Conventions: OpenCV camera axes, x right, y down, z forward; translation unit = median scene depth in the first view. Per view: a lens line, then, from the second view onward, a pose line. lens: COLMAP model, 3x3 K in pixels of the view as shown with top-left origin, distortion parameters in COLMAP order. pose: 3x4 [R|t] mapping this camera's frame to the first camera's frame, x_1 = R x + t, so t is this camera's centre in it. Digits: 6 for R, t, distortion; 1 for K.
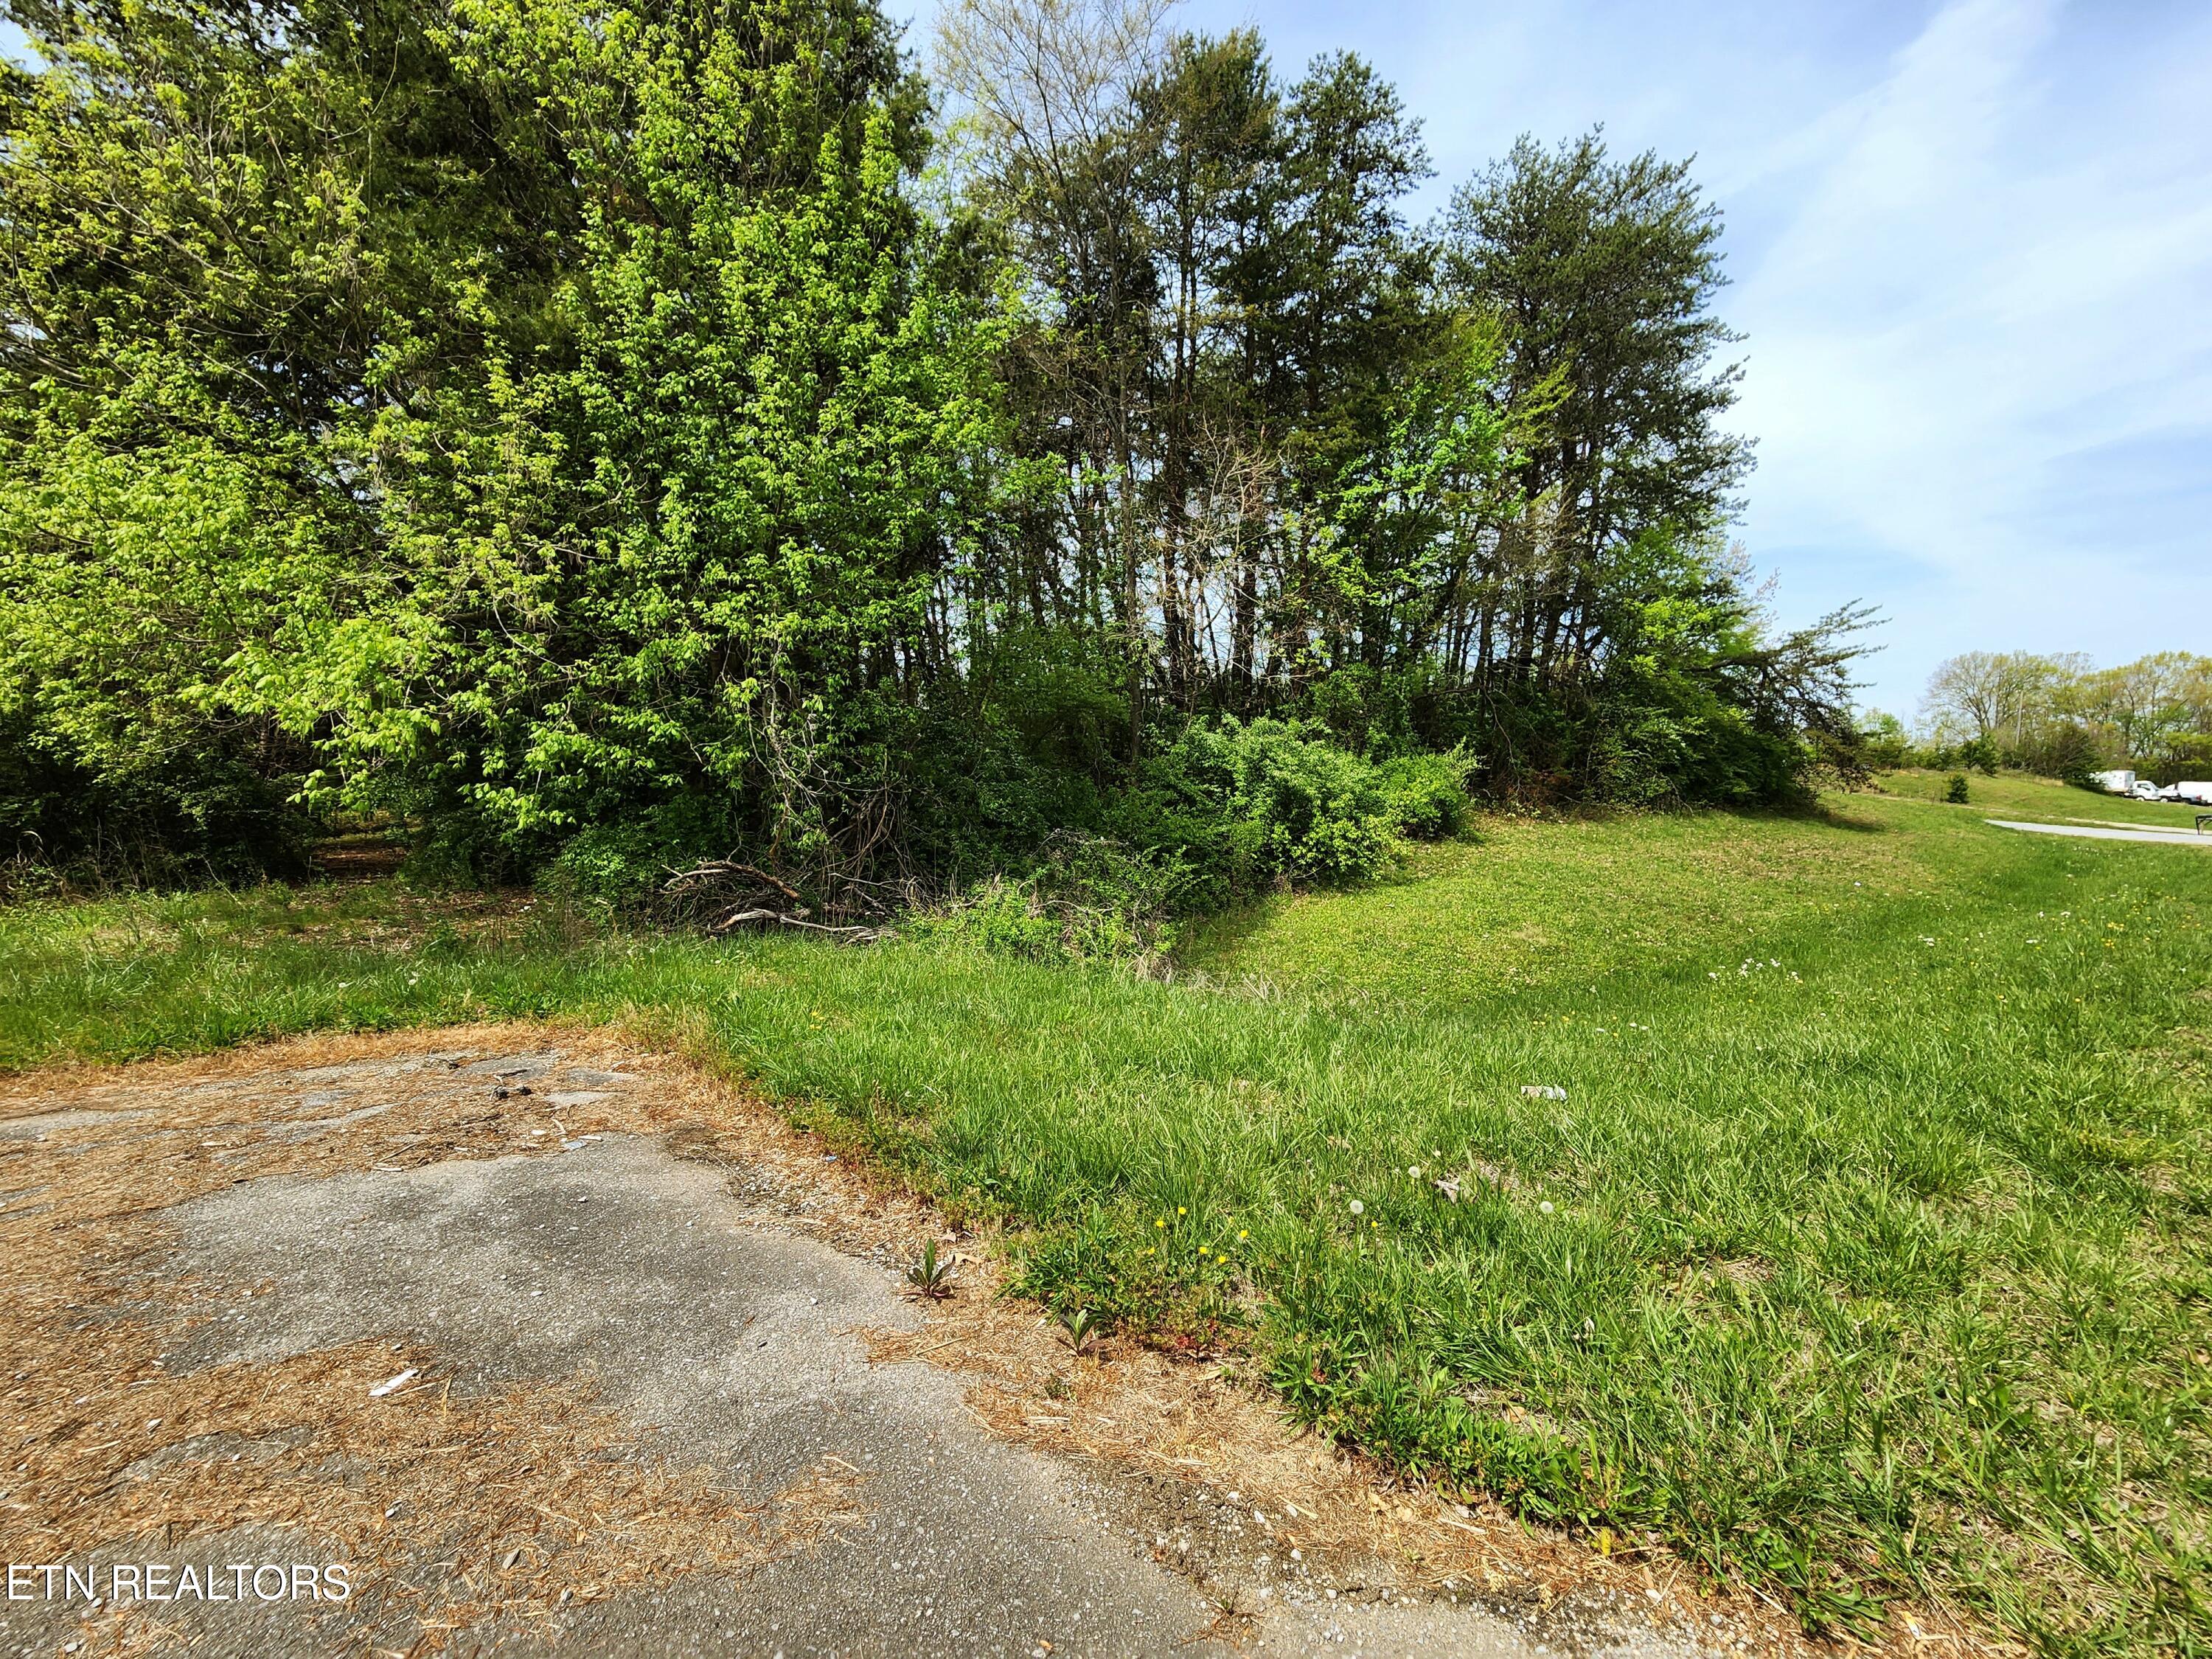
lens RADIAL K [[908.4, 0, 1104.2], [0, 908.4, 824.6], [0, 0, 1]] dist [-0.003541, 0.001150]
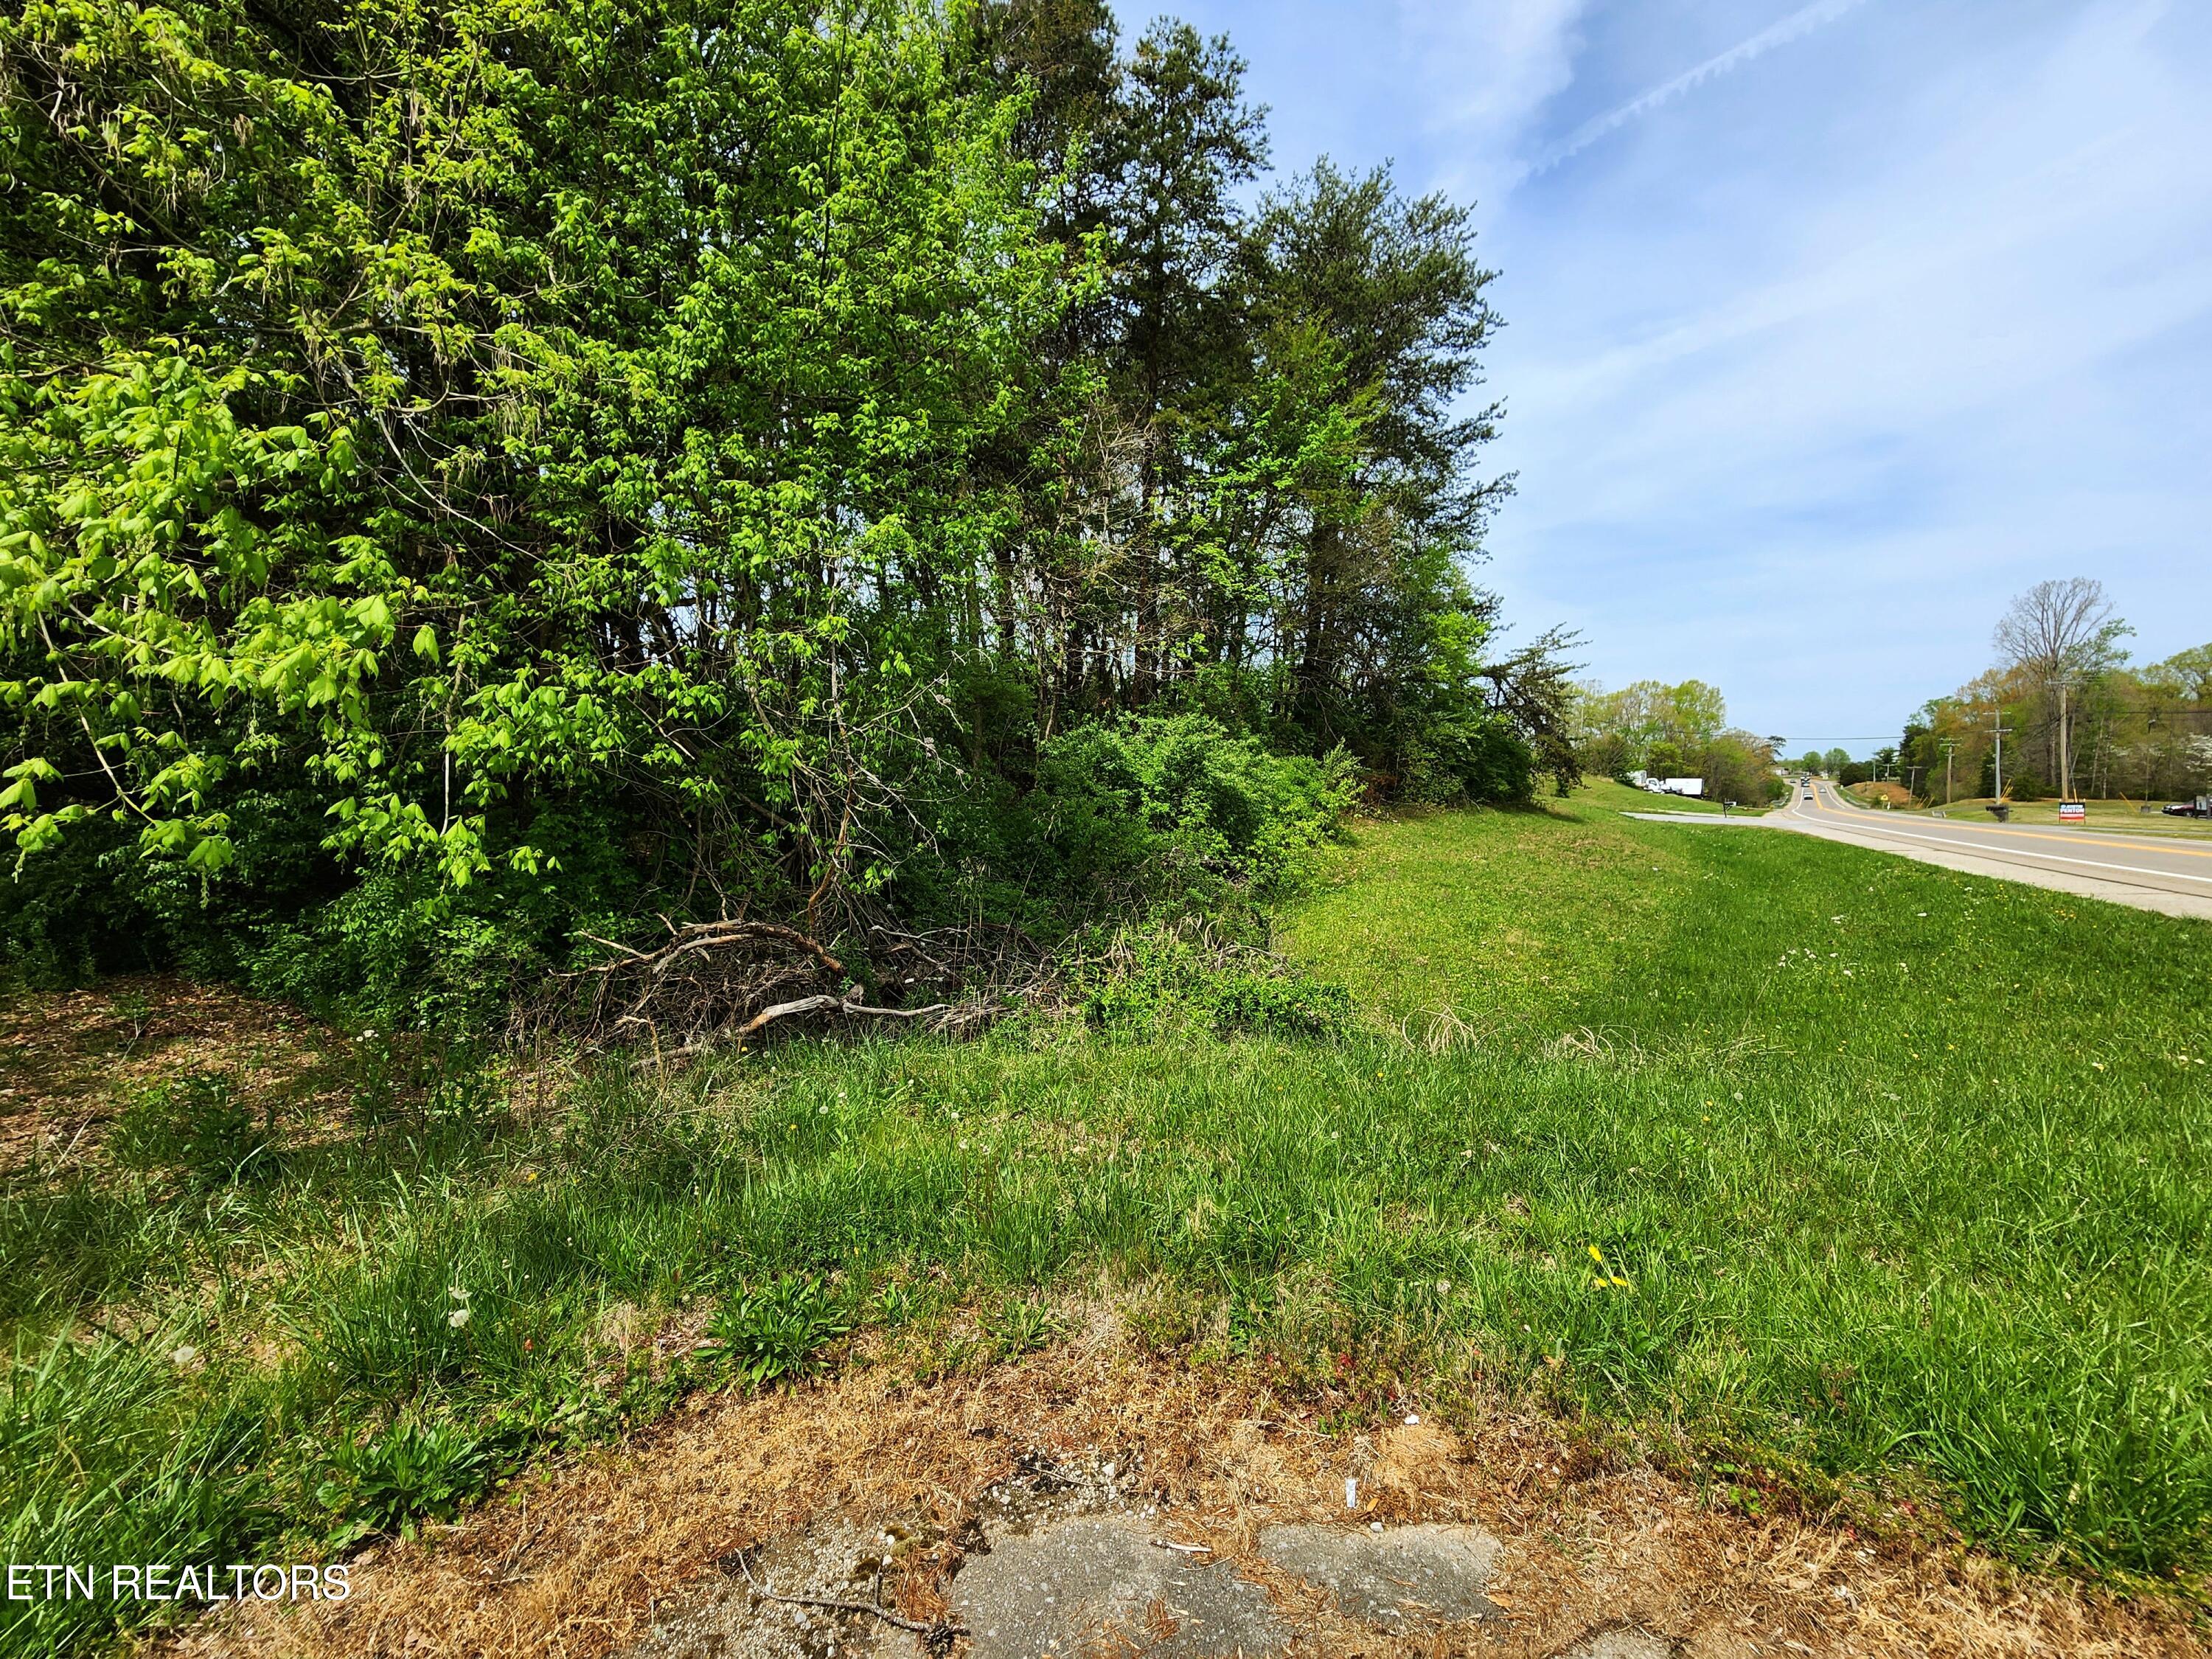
lens RADIAL K [[908.4, 0, 1104.7], [0, 908.4, 826.3], [0, 0, 1]] dist [-0.003541, 0.001150]
pose [[0.942118, -0.029224, 0.334004, -0.396562], [0.031697, 0.999496, -0.001954, -0.013476], [-0.333779, 0.012428, 0.942570, 0.349732]]
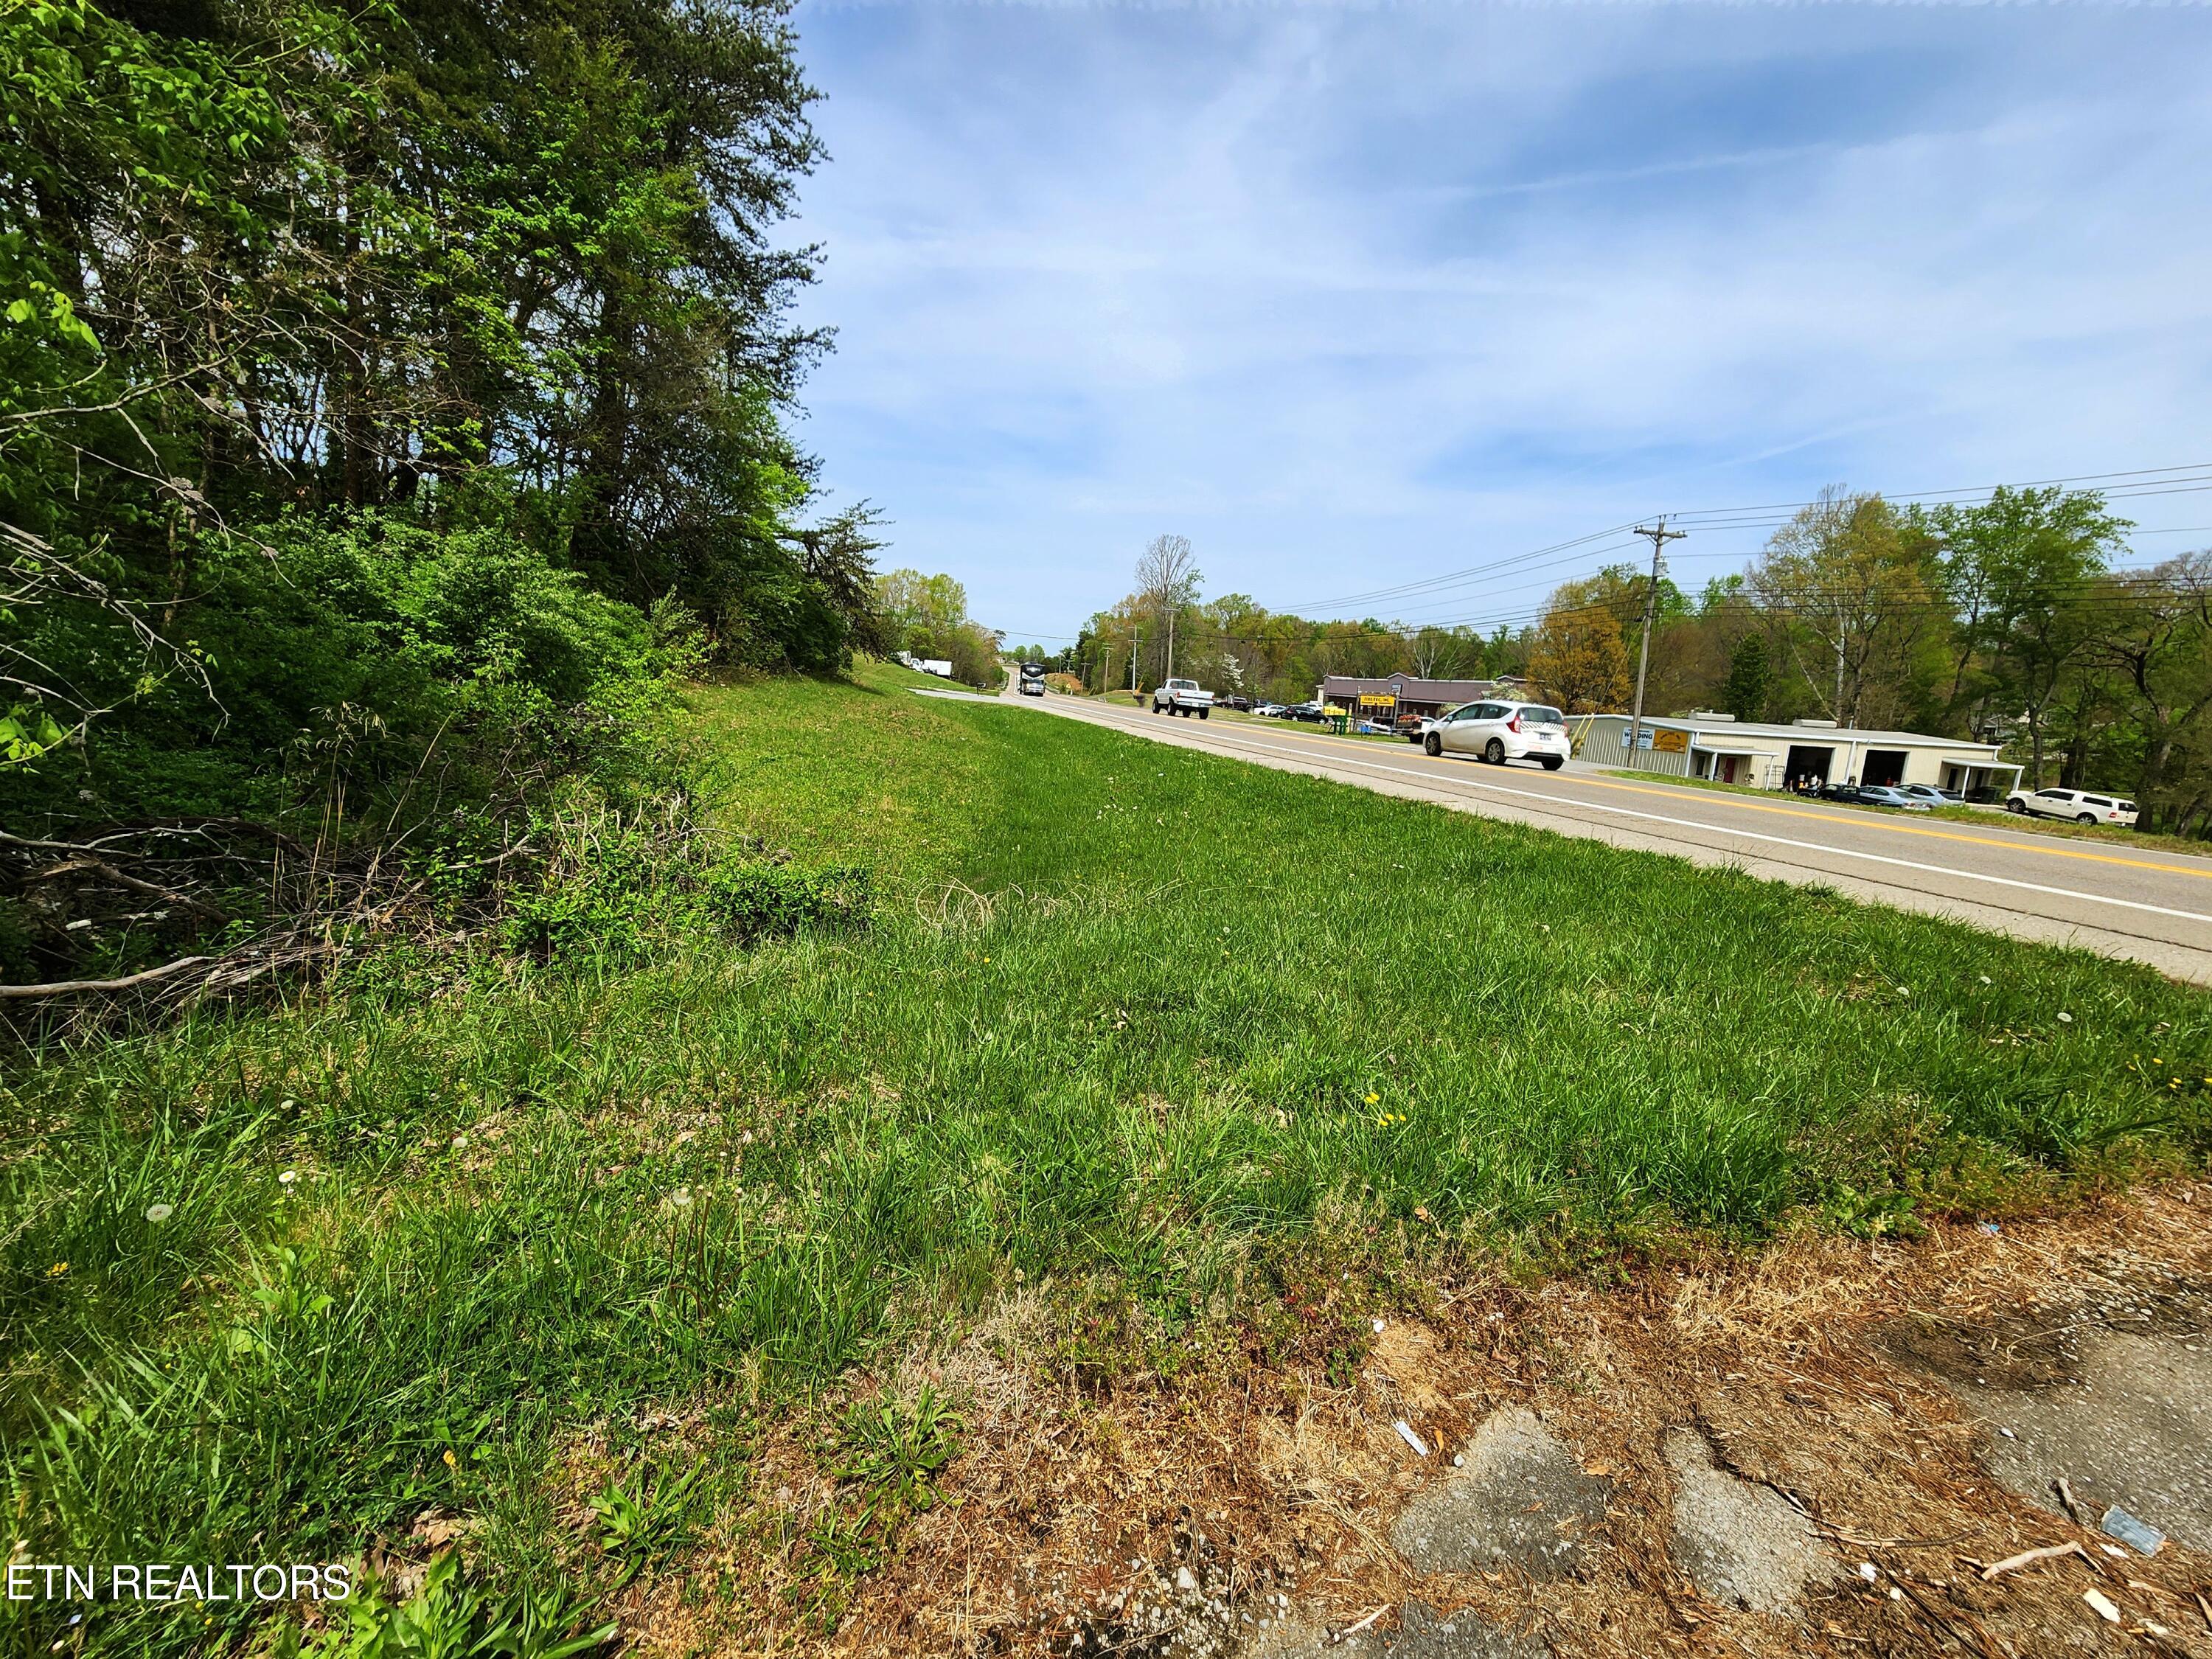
lens RADIAL K [[908.4, 0, 1105.1], [0, 908.4, 824.6], [0, 0, 1]] dist [-0.003541, 0.001150]
pose [[0.455782, -0.122282, 0.881652, -0.452082], [-0.015806, 0.989250, 0.145376, -0.007179], [-0.889951, -0.080195, 0.448949, 0.511088]]
